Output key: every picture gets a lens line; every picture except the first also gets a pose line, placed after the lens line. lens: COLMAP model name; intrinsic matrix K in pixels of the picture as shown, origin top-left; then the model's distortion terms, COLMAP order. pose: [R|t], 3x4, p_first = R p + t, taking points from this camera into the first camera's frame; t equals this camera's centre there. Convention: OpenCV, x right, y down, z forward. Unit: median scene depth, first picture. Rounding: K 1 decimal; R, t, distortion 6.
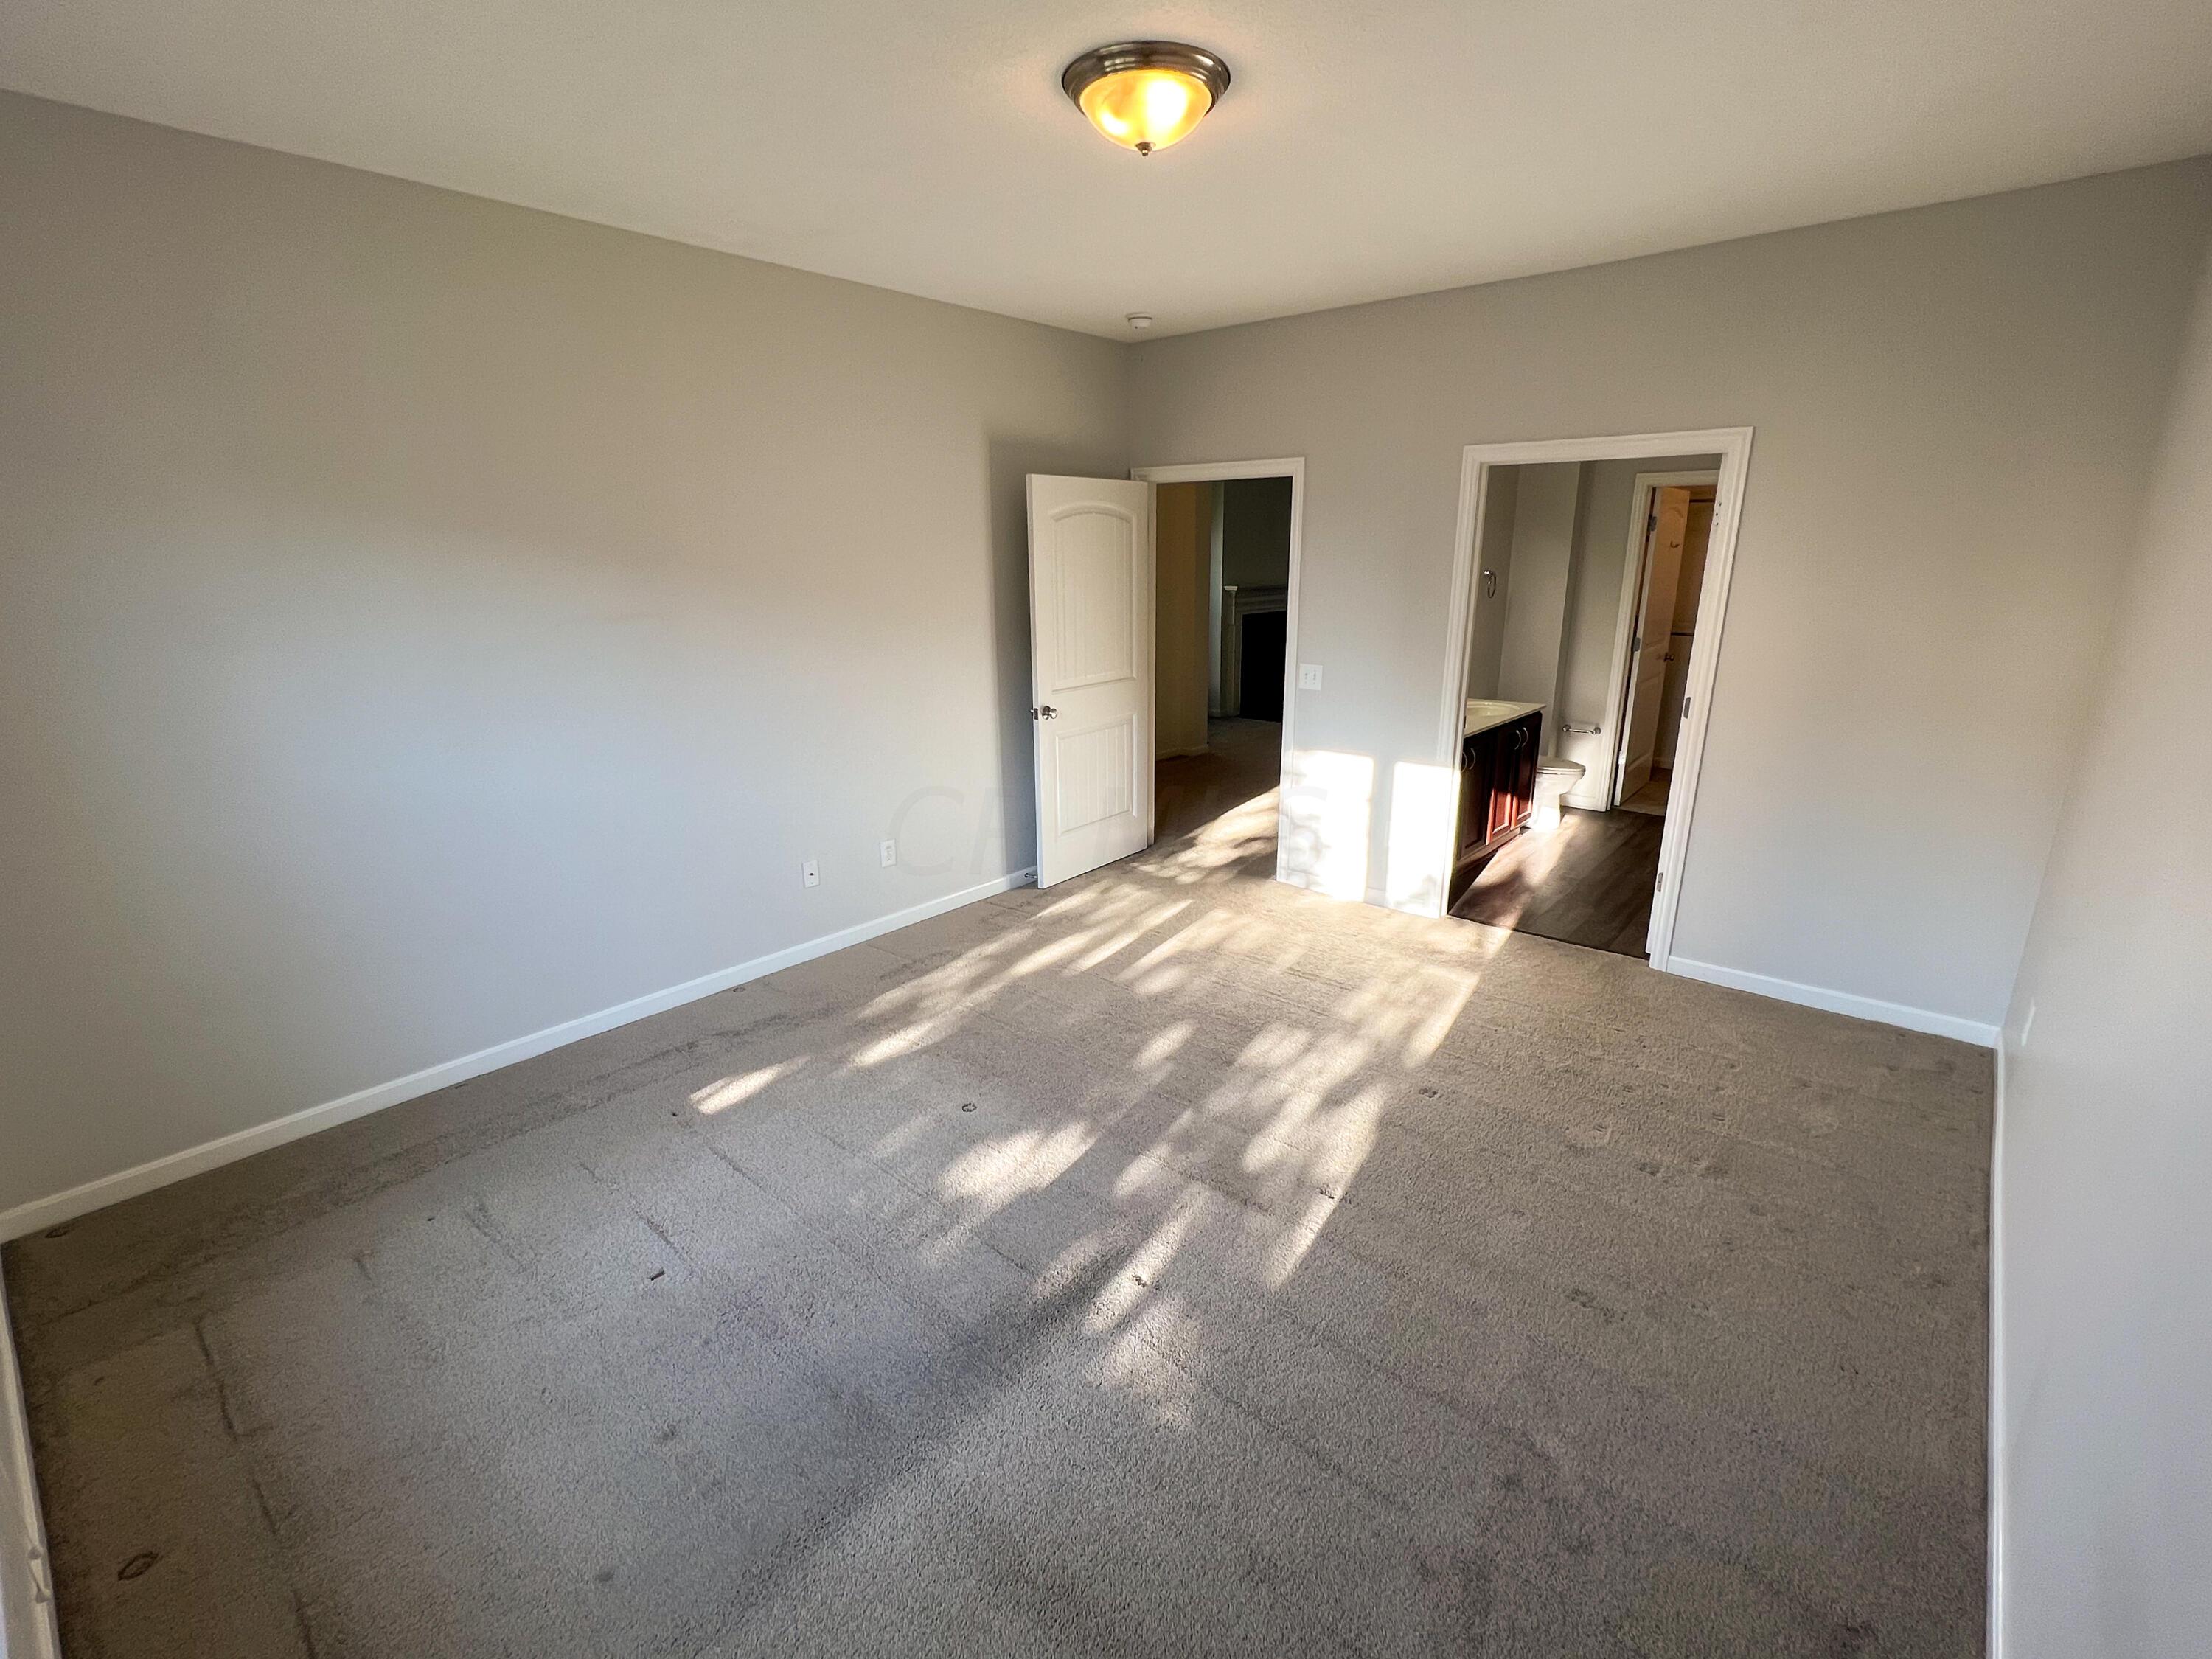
lens RADIAL K [[1023.3, 0, 1106.0], [0, 1023.3, 829.5], [0, 0, 1]] dist [0.021837, 0.000057]
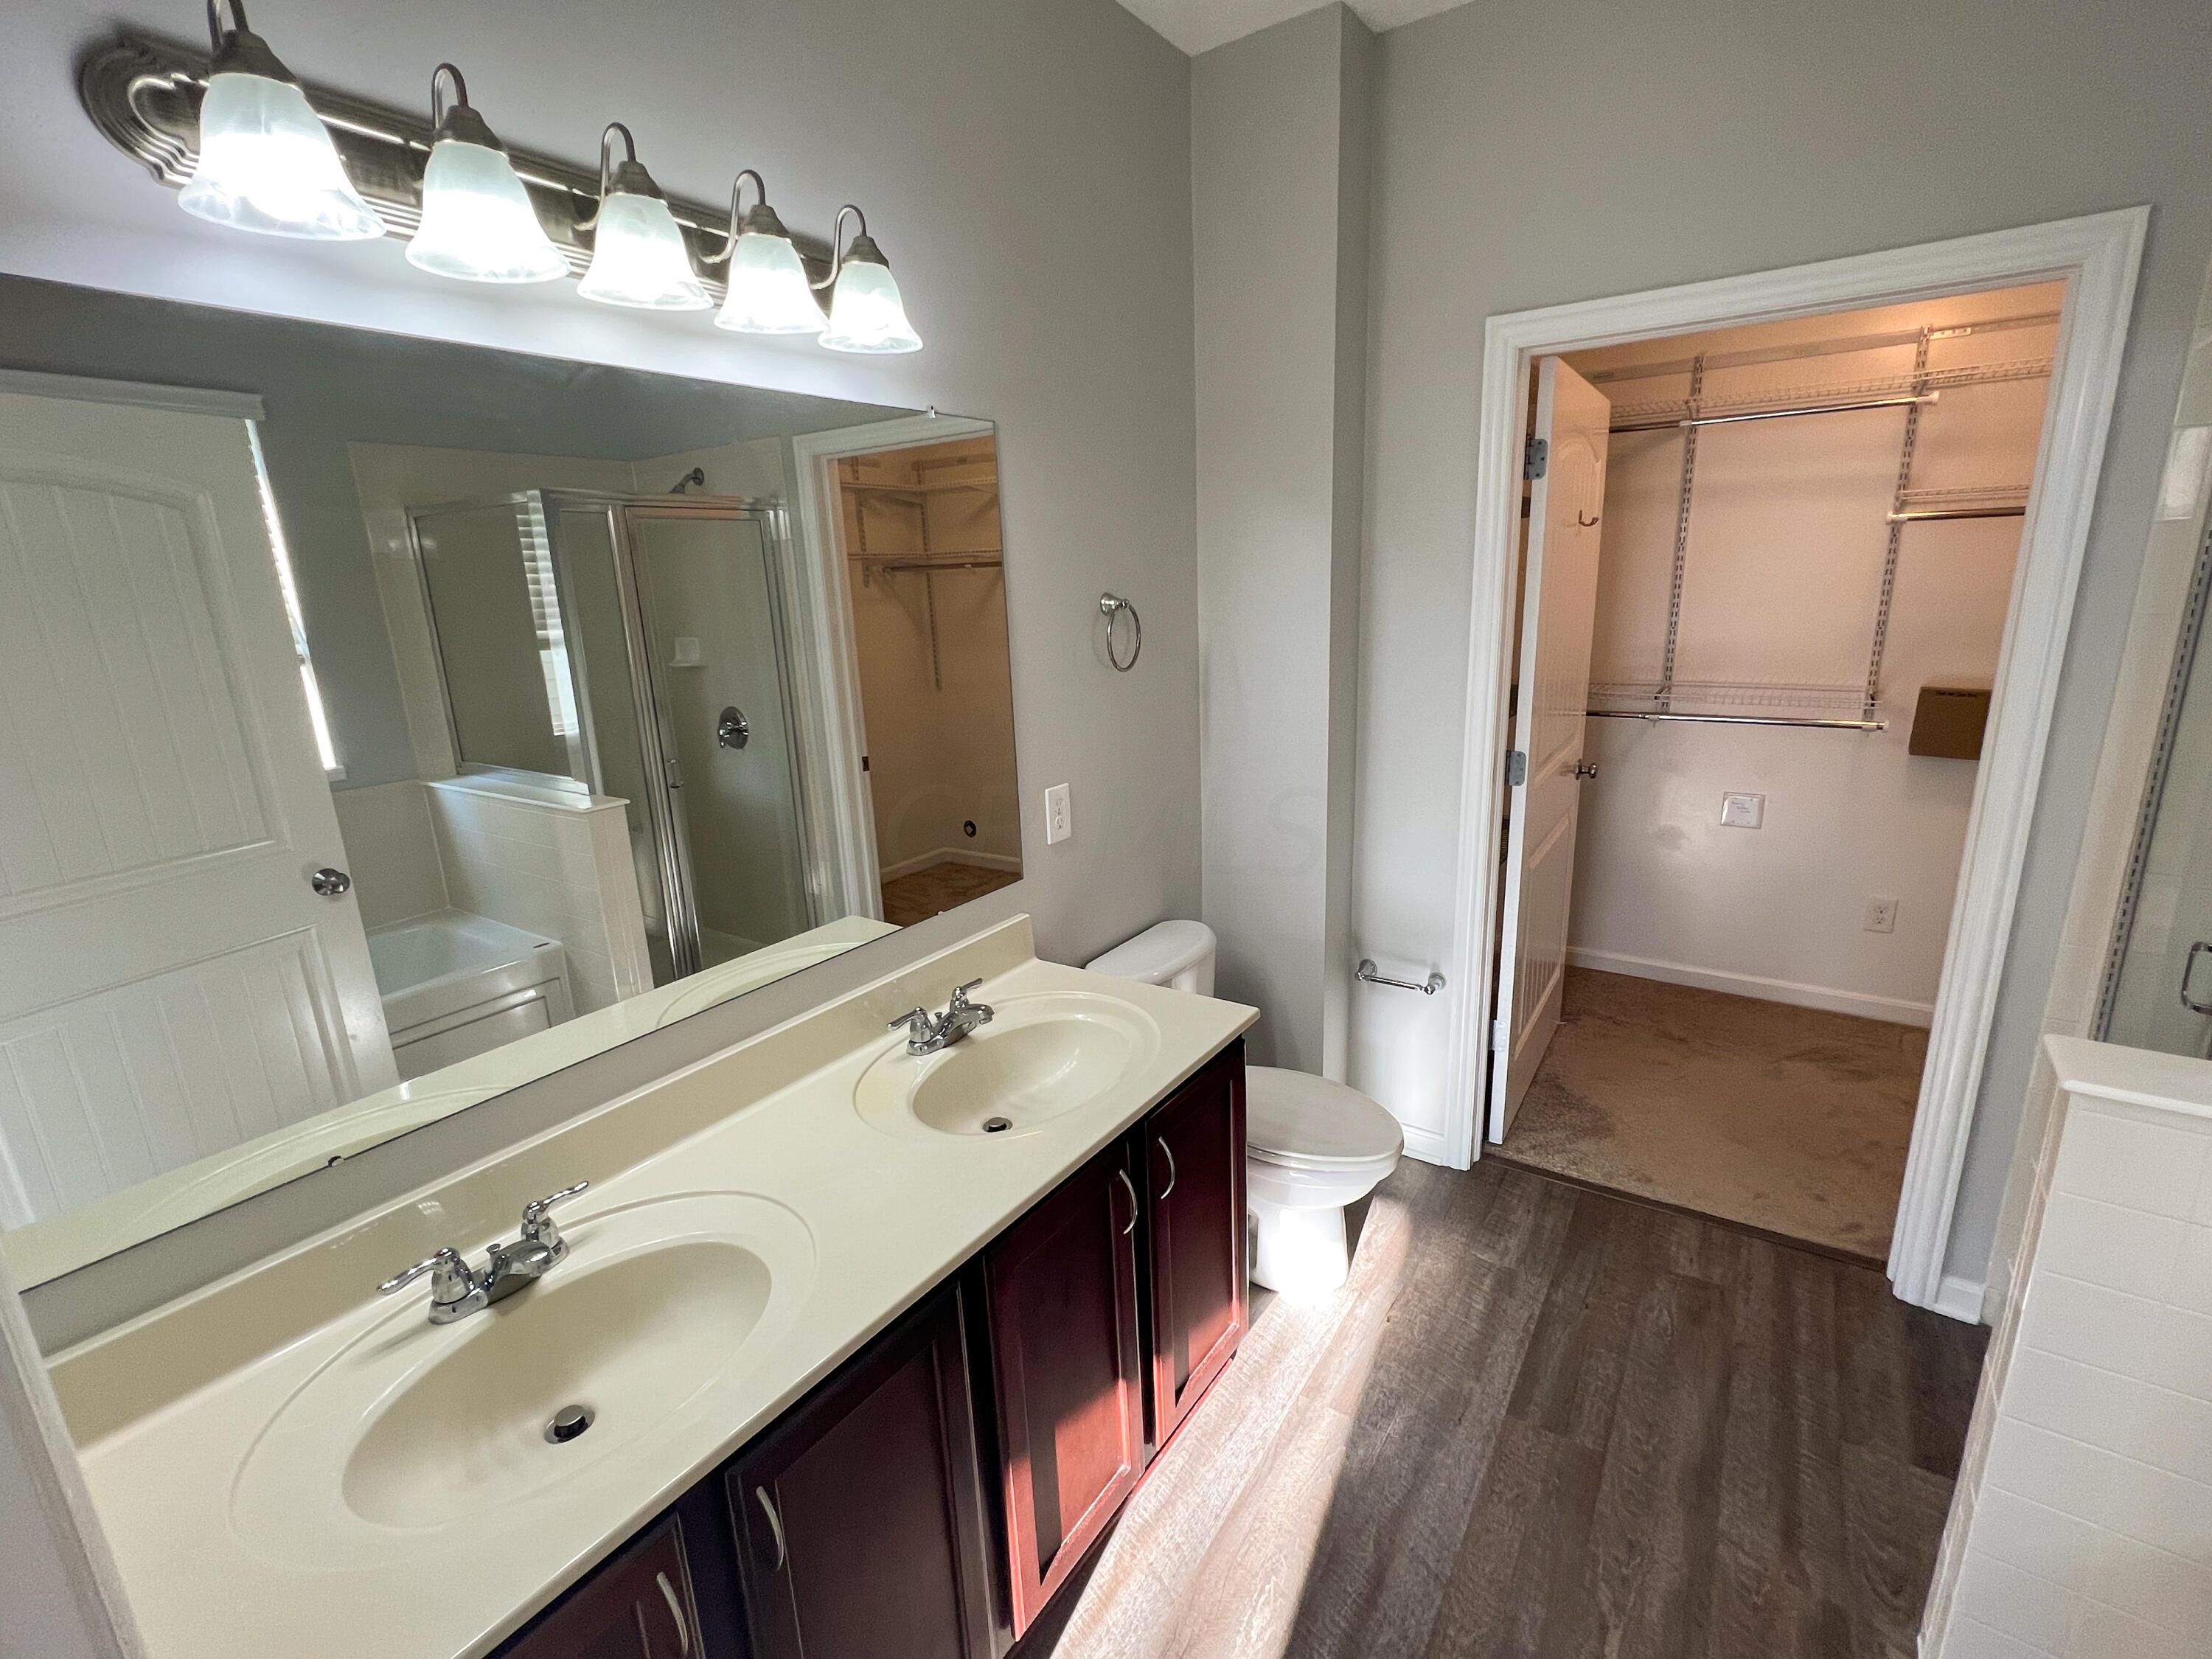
lens RADIAL K [[1023.3, 0, 1106.0], [0, 1023.3, 829.5], [0, 0, 1]] dist [0.021837, 0.000057]
pose [[0.995741, -0.044280, 0.080865, 0.320106], [0.047016, 0.998374, -0.032247, -0.147473], [-0.079306, 0.035911, 0.996203, 0.611122]]
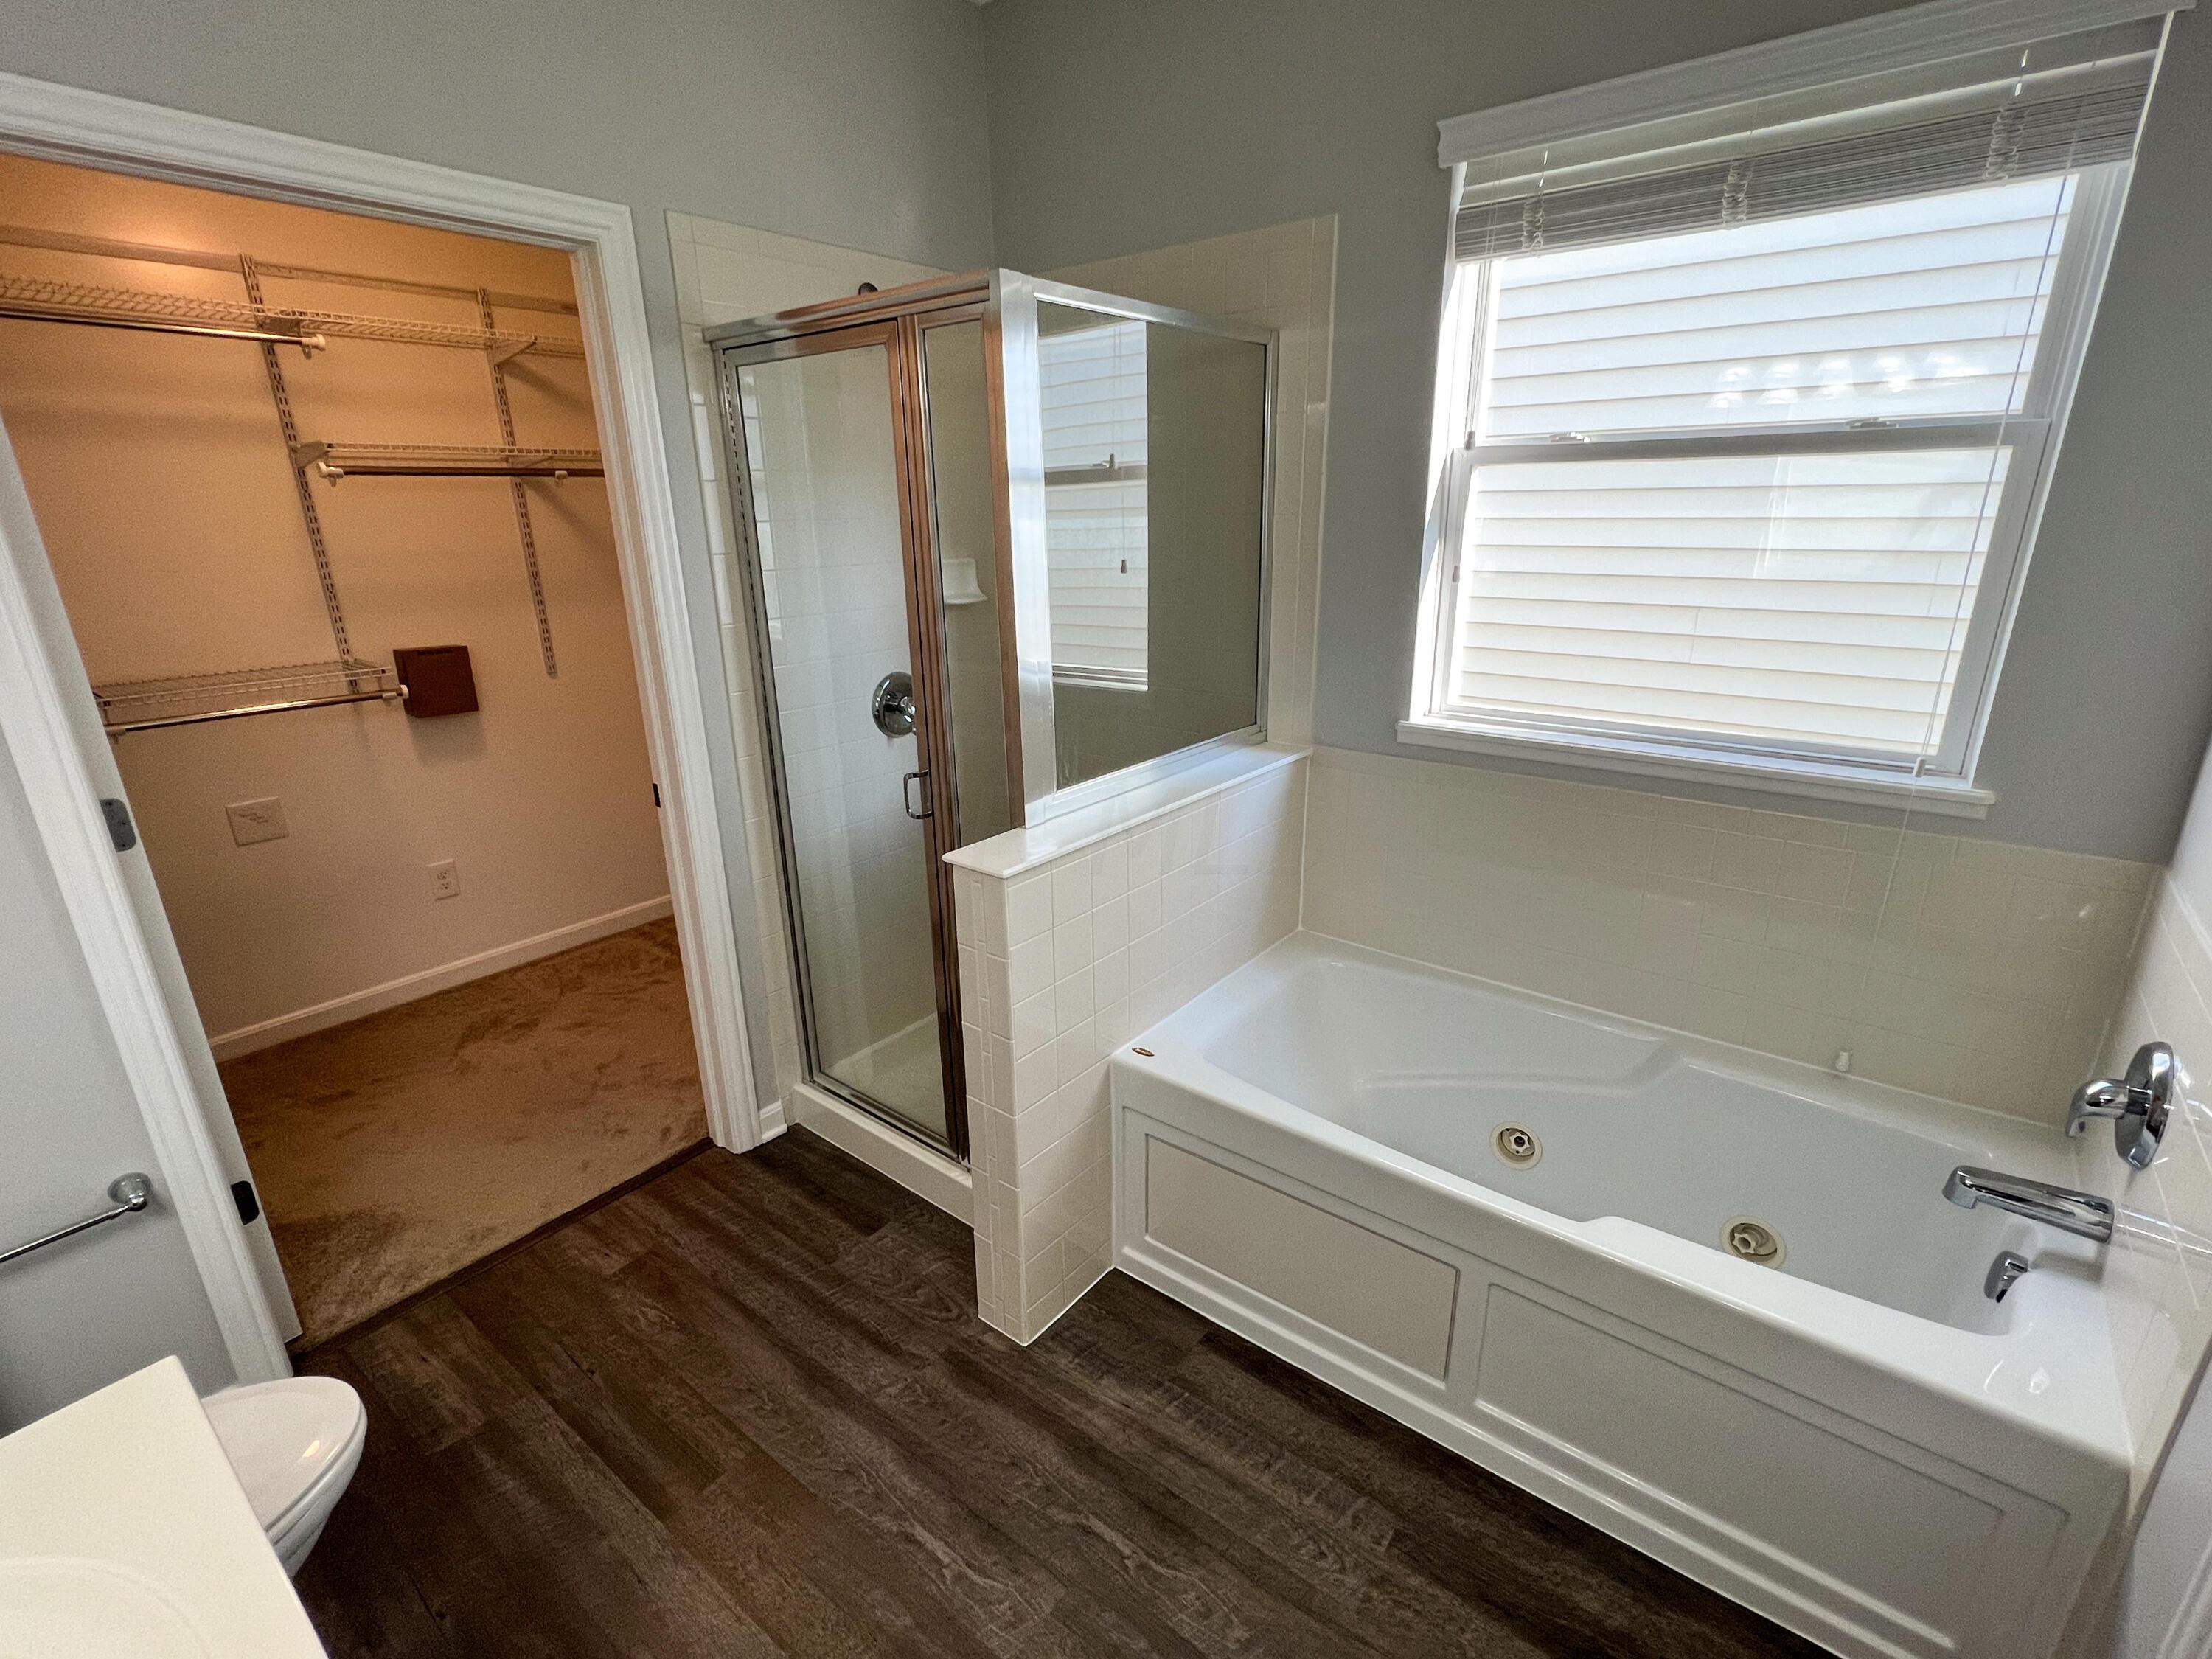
lens RADIAL K [[1023.3, 0, 1106.0], [0, 1023.3, 829.5], [0, 0, 1]] dist [0.021837, 0.000057]
pose [[-0.013709, -0.296459, 0.954947, 0.261278], [0.293210, 0.911861, 0.287293, -0.176570], [-0.955950, 0.283938, 0.074424, 0.733843]]
